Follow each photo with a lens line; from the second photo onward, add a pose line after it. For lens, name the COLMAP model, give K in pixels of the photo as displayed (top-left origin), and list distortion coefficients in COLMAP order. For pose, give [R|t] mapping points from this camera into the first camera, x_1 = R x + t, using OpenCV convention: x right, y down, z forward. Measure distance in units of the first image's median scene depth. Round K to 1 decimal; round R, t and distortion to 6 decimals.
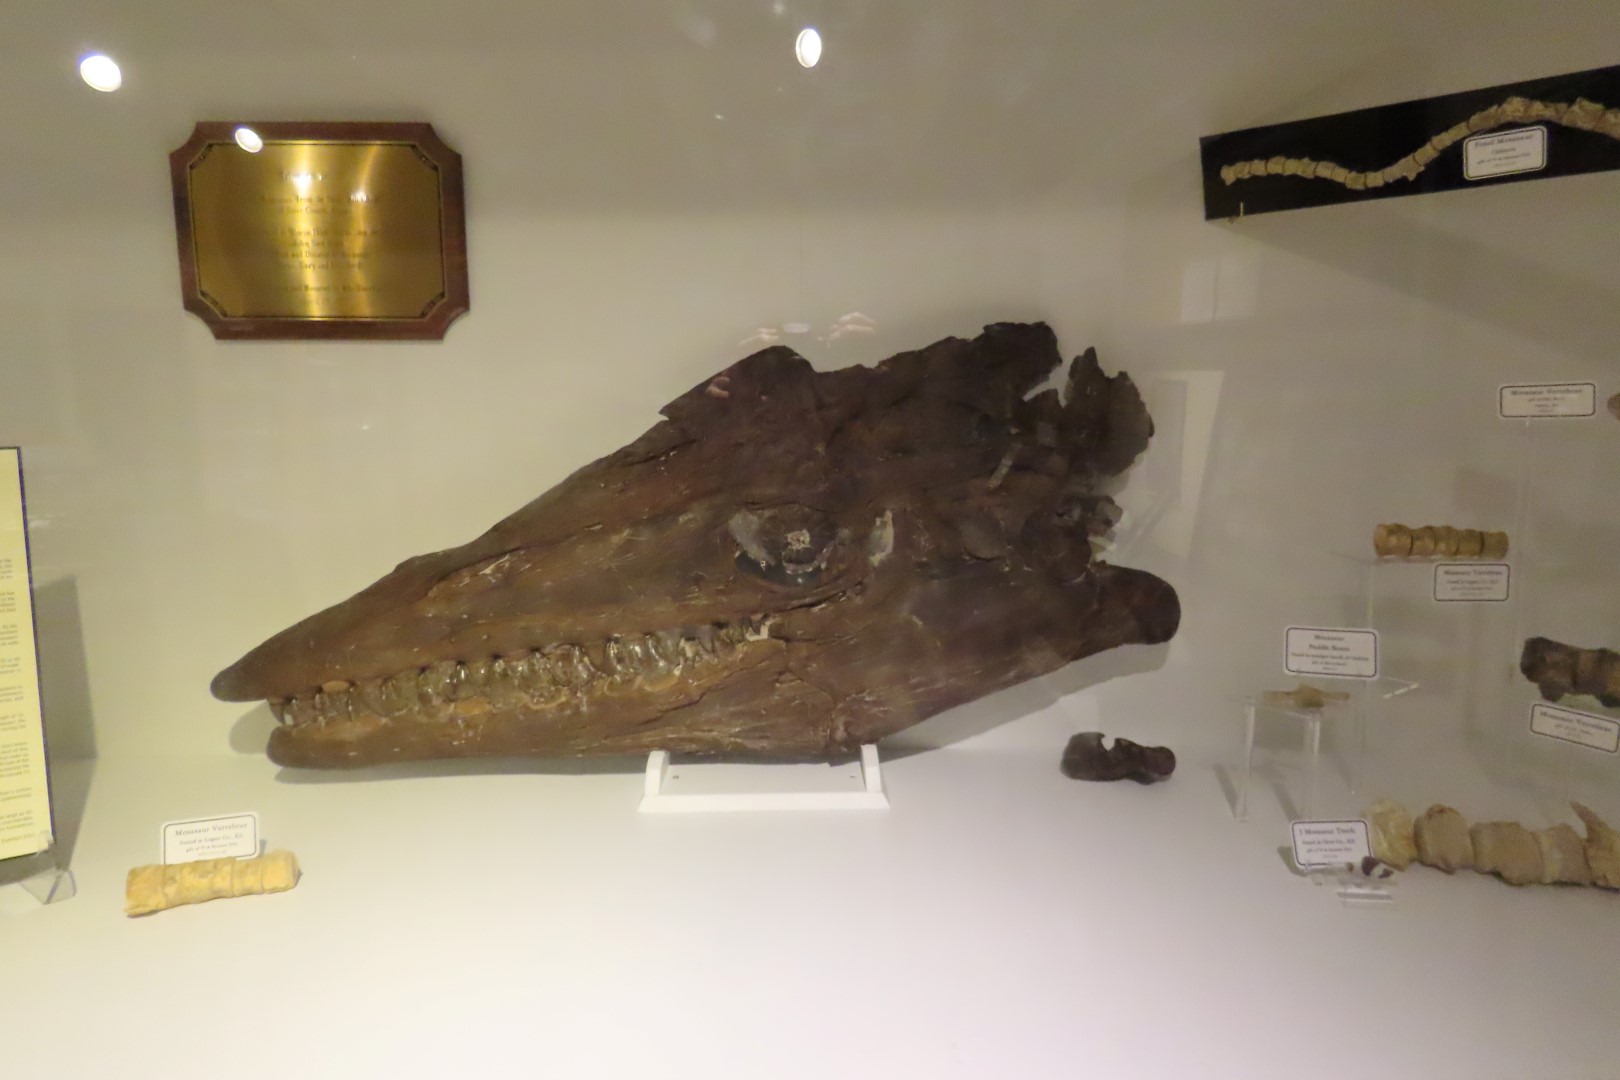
lens RADIAL K [[1019.4, 0, 810.6], [0, 1019.4, 539.9], [0, 0, 1]] dist [-0.019223, 0.008023]
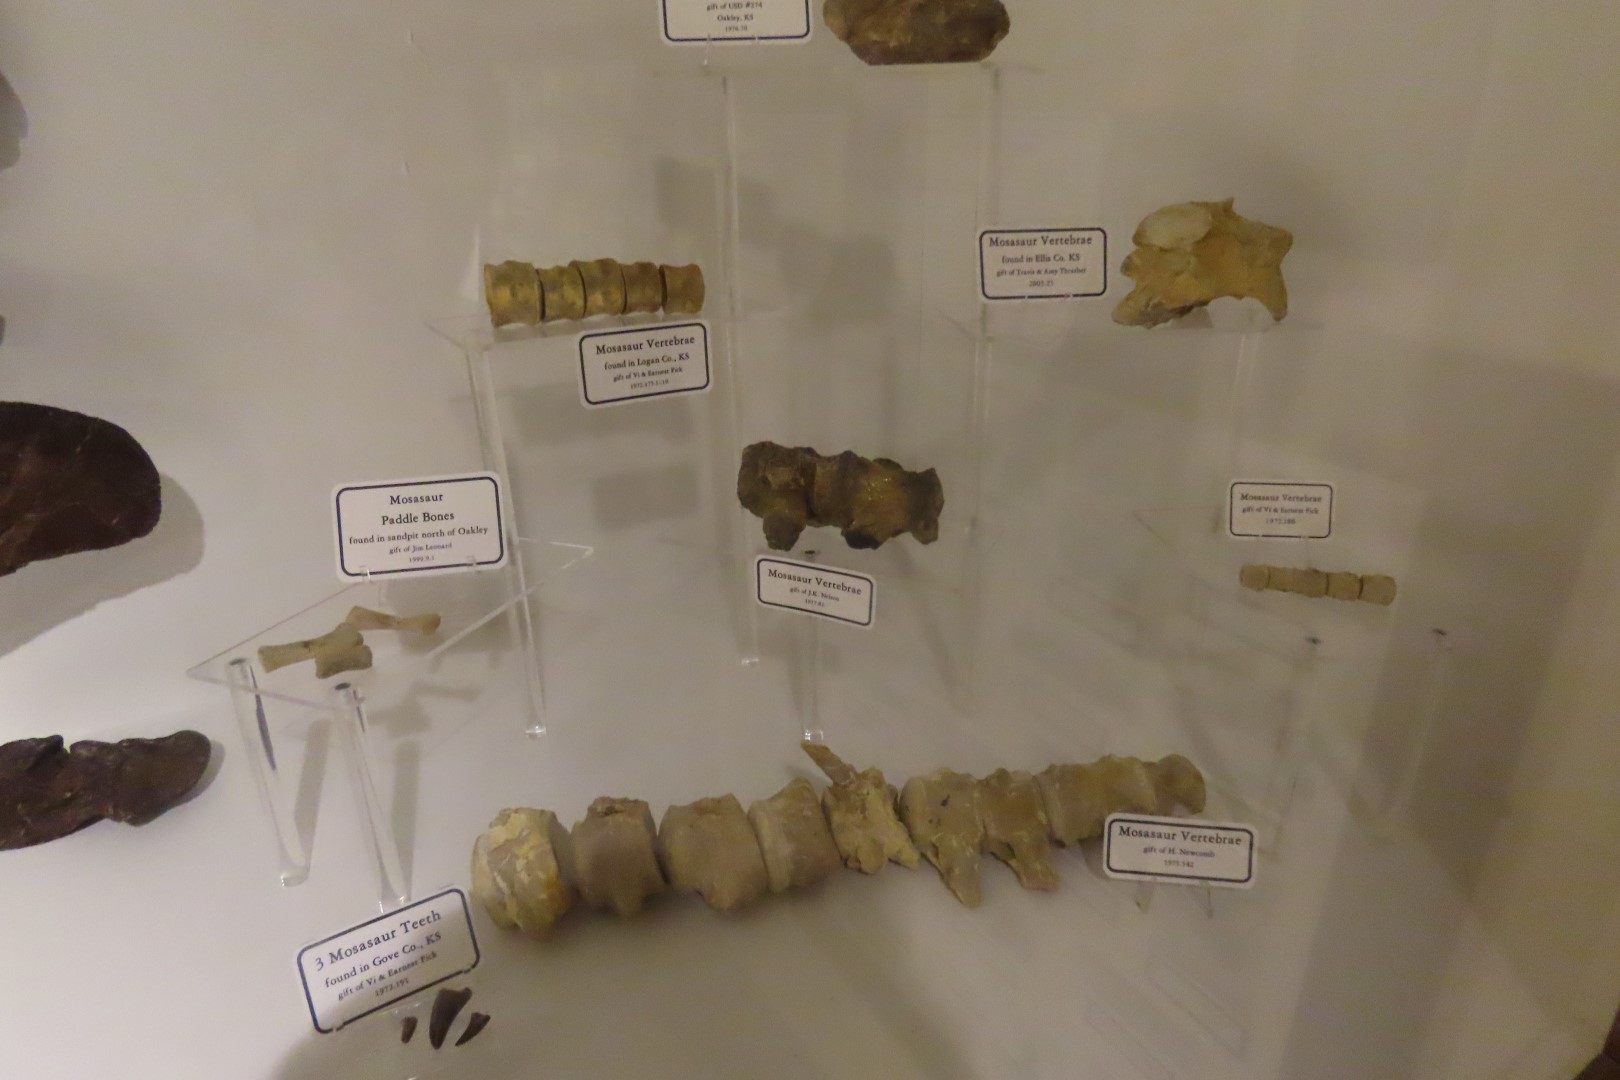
lens RADIAL K [[1019.4, 0, 811.5], [0, 1019.4, 540.8], [0, 0, 1]] dist [-0.019223, 0.008023]
pose [[0.842511, -0.204309, 0.498431, 0.422842], [0.076970, 0.961448, 0.263997, -0.004111], [-0.533152, -0.184056, 0.825755, 0.465473]]
